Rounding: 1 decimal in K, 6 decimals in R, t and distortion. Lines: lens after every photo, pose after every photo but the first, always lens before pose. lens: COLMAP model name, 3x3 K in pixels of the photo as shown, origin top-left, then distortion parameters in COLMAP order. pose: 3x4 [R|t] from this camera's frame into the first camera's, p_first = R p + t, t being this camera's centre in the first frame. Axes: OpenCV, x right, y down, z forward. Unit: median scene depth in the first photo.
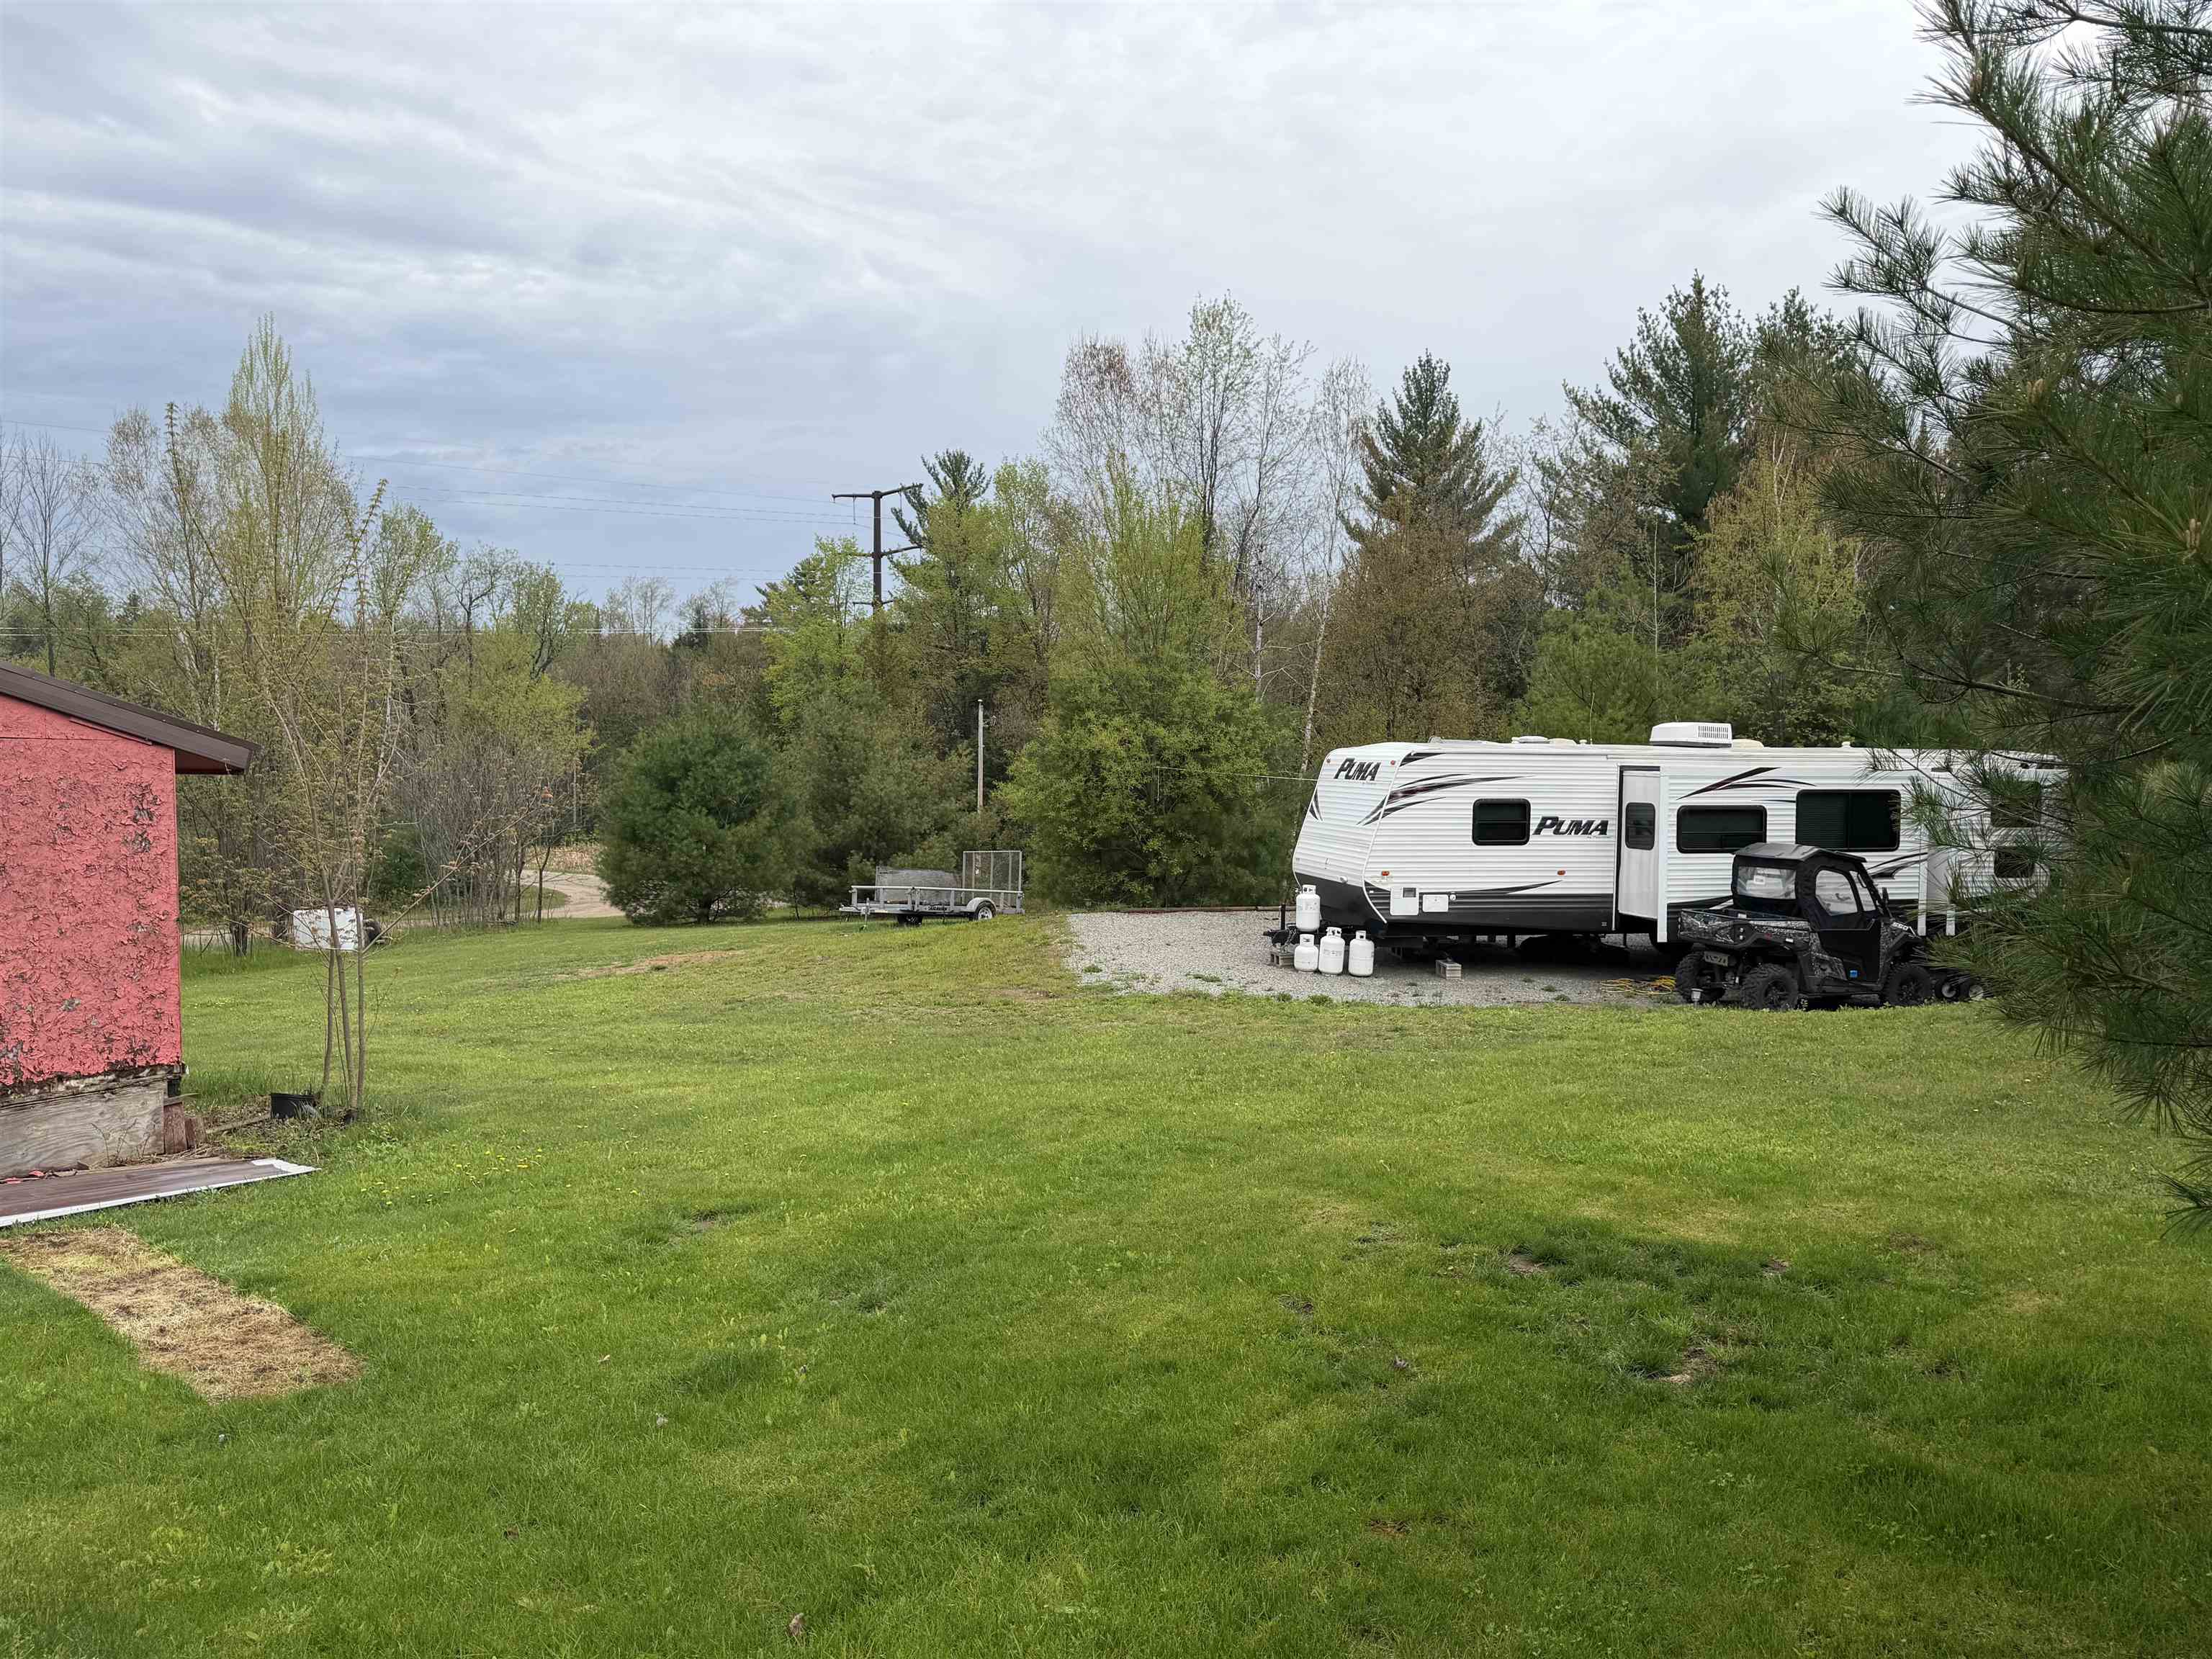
lens RADIAL K [[1558.6, 0, 1095.2], [0, 1558.6, 828.0], [0, 0, 1]] dist [0.031473, -0.035783]
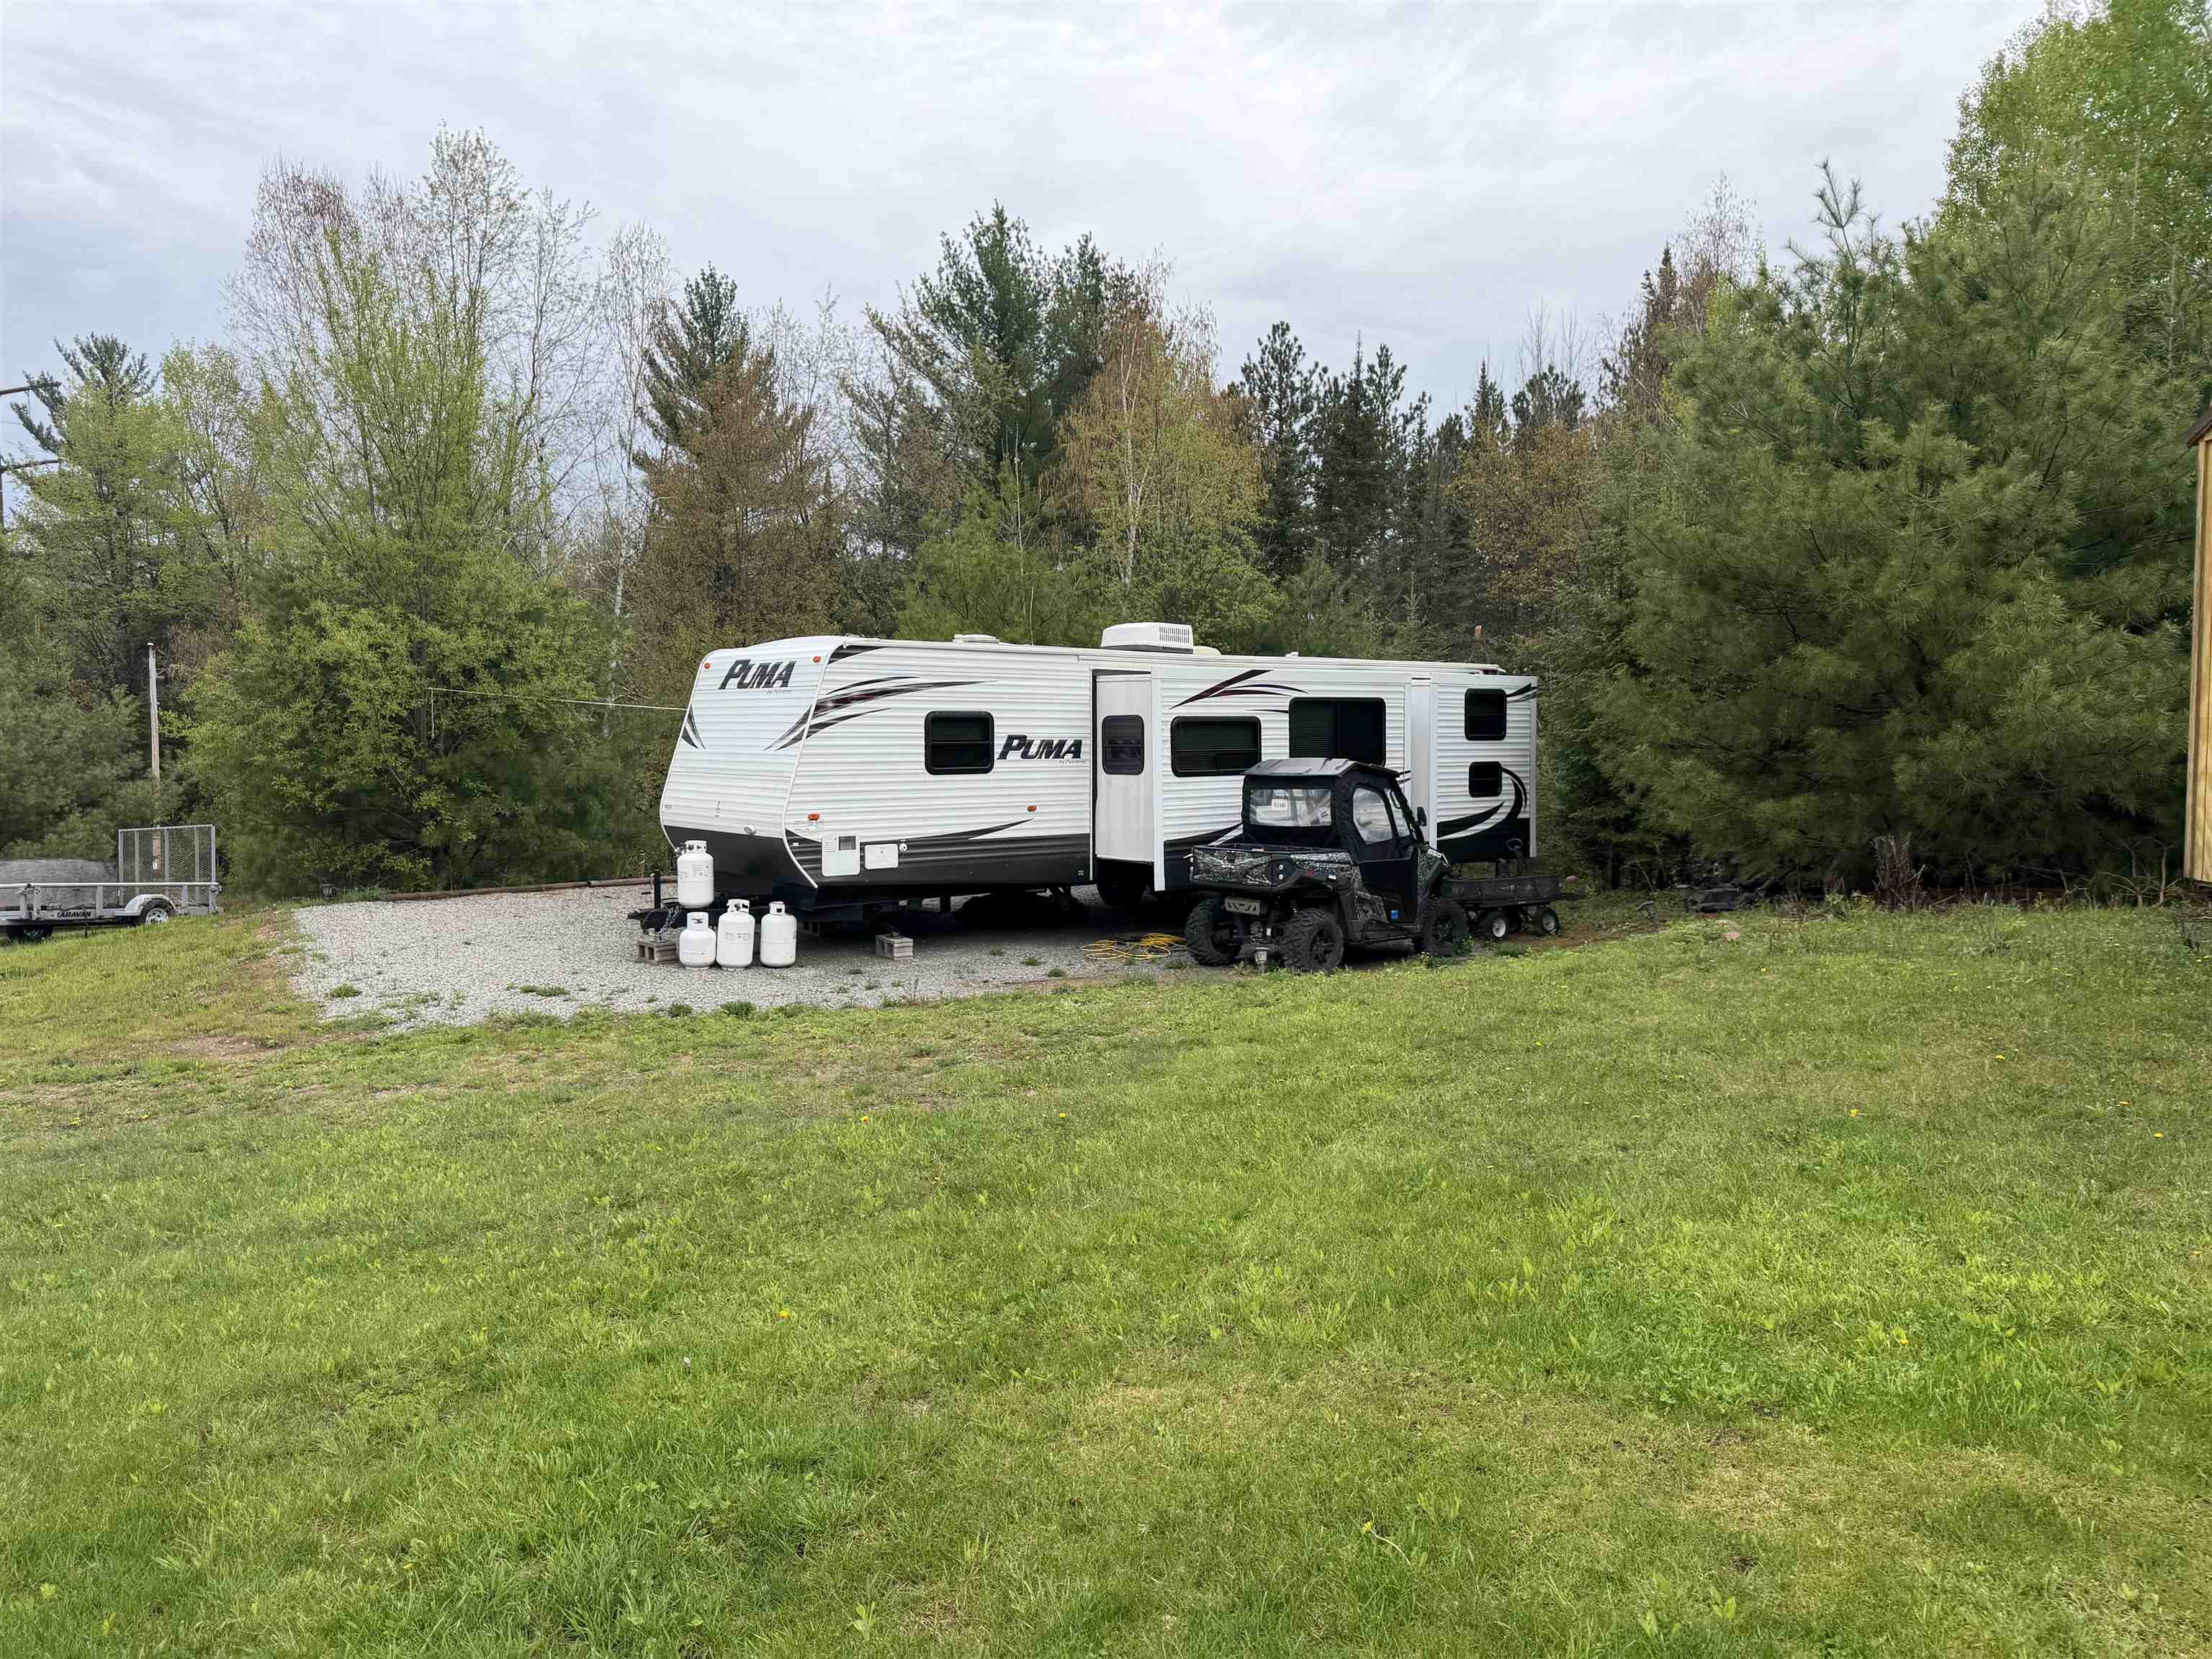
lens RADIAL K [[1558.6, 0, 1089.2], [0, 1558.6, 816.5], [0, 0, 1]] dist [0.031473, -0.035783]
pose [[0.896848, -0.038177, 0.440688, -0.004352], [0.034341, 0.999271, 0.016681, 0.010748], [-0.441004, 0.000173, 0.897505, 0.161366]]
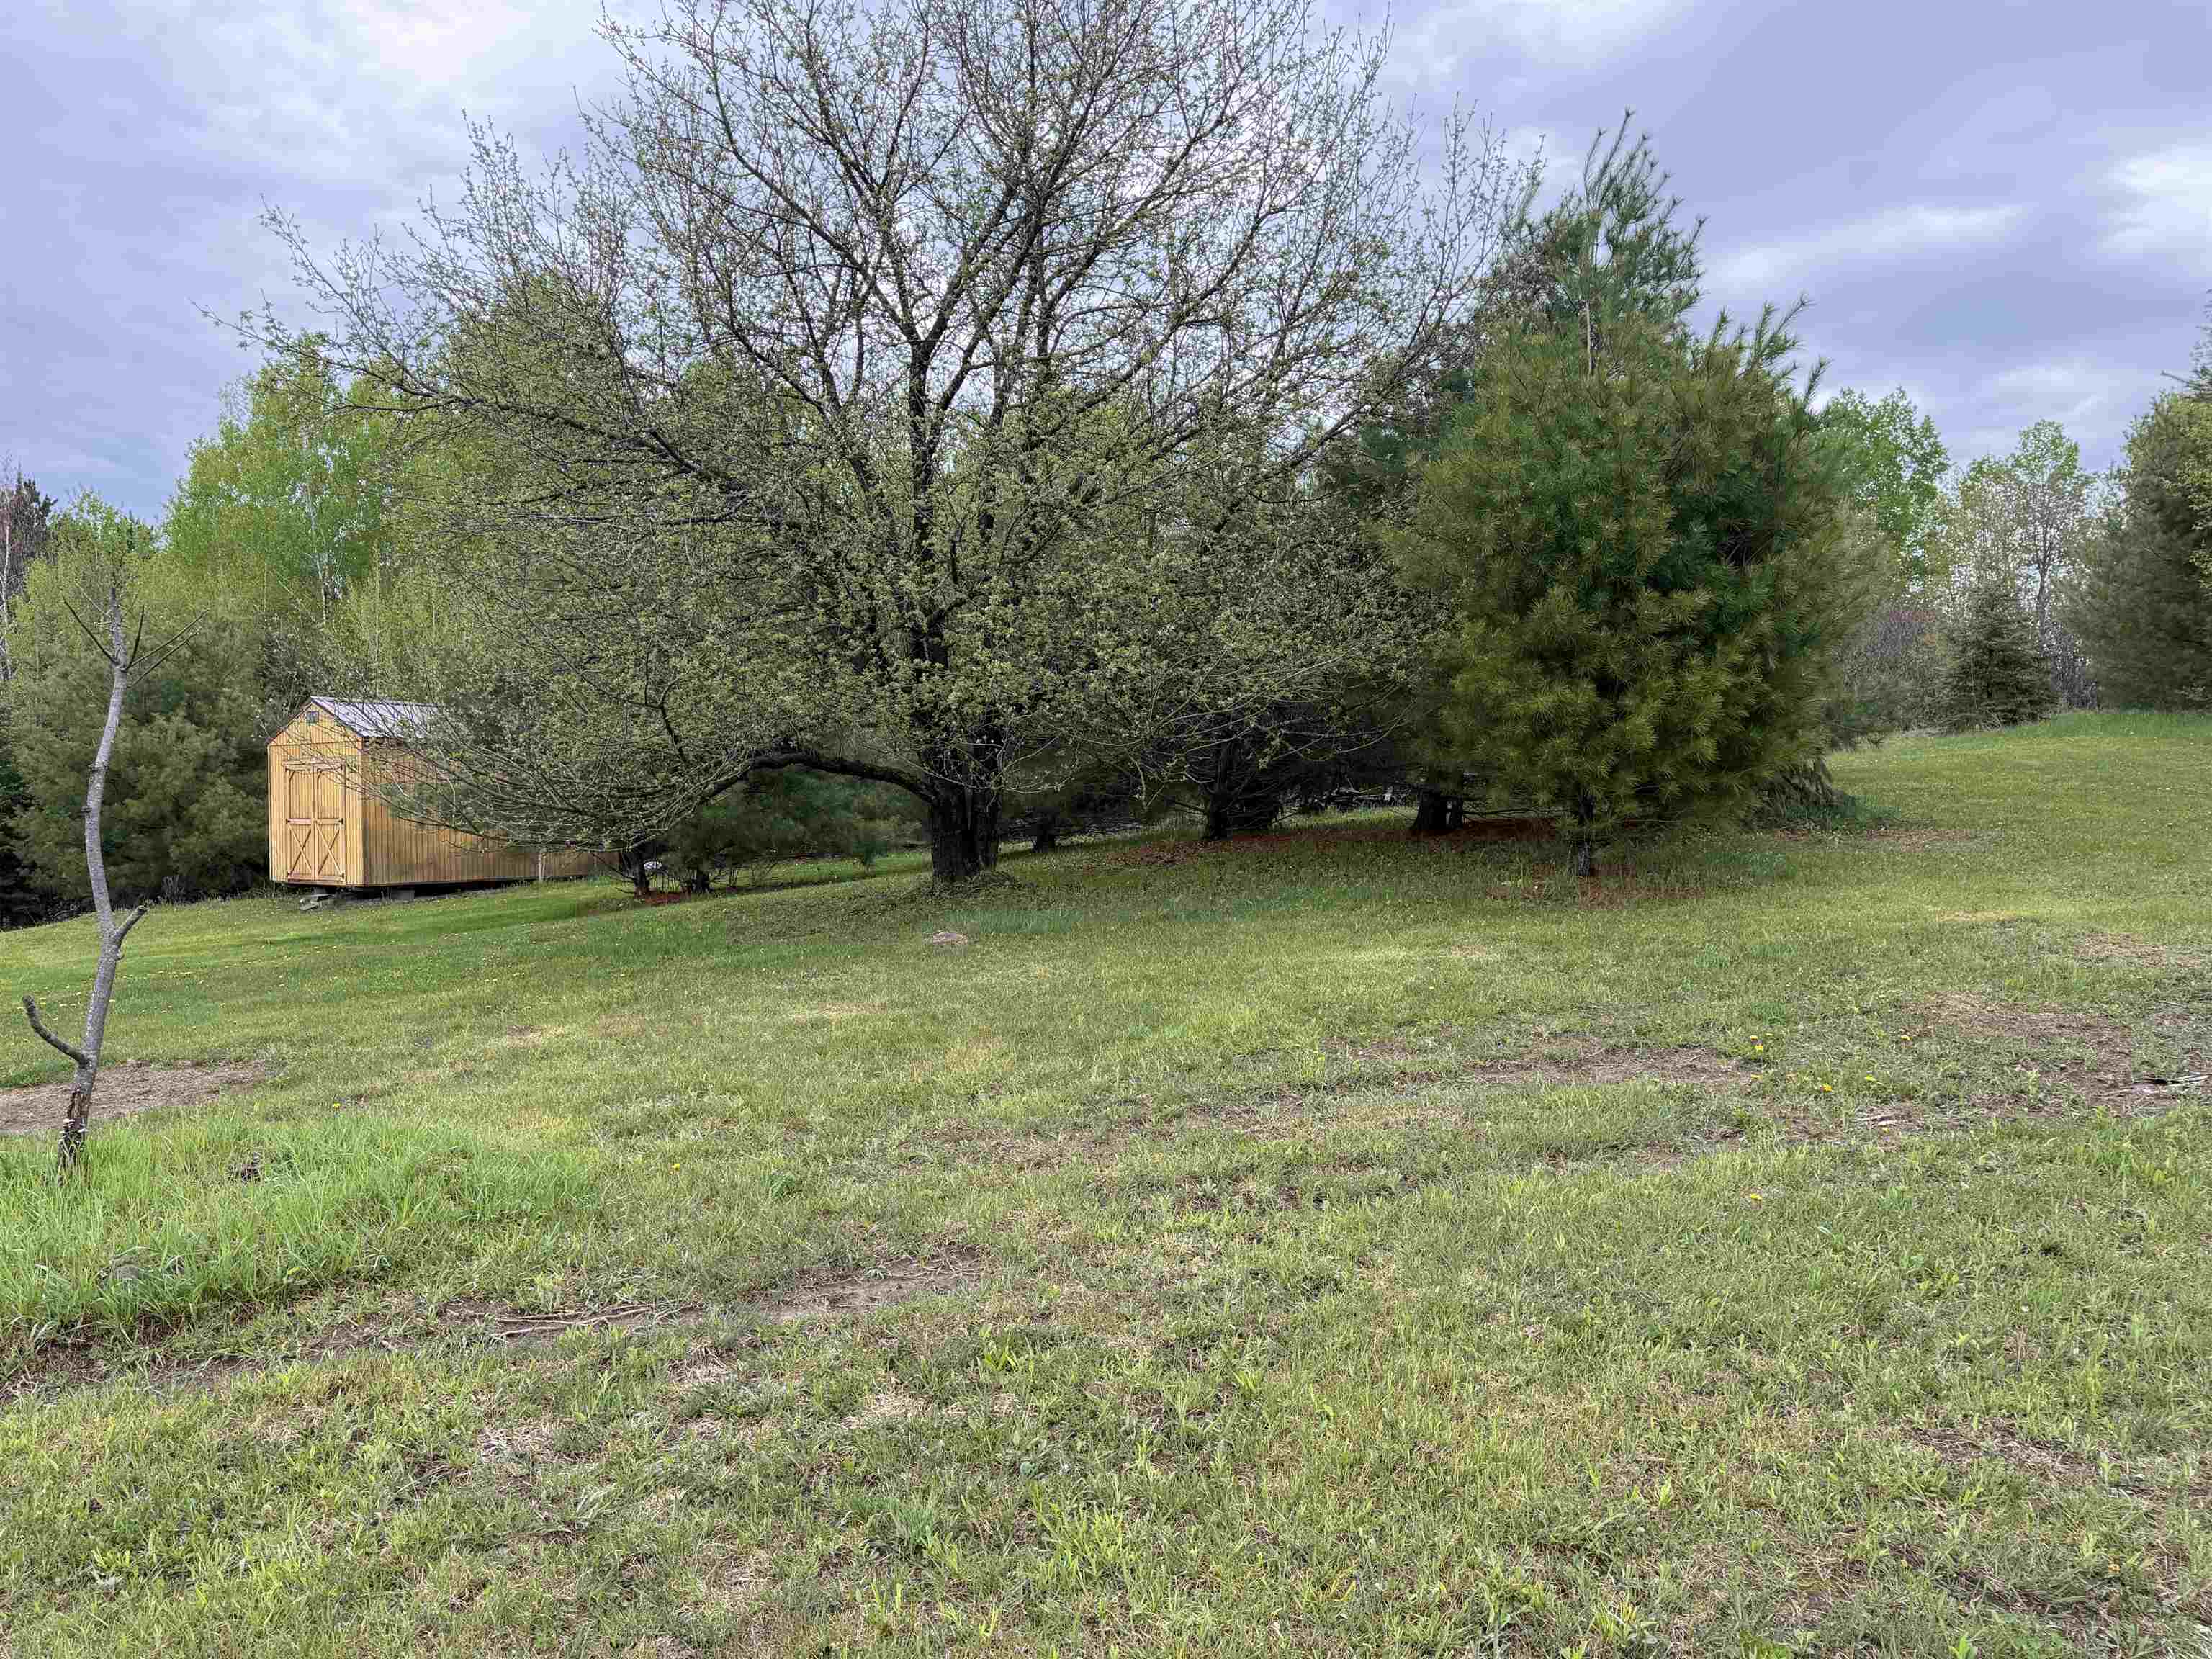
lens RADIAL K [[1558.6, 0, 1061.2], [0, 1558.6, 820.1], [0, 0, 1]] dist [0.031473, -0.035783]
pose [[0.099680, -0.012321, 0.994943, -0.478768], [0.062242, 0.998042, 0.006123, 0.019997], [-0.993071, 0.061317, 0.100252, -0.164854]]
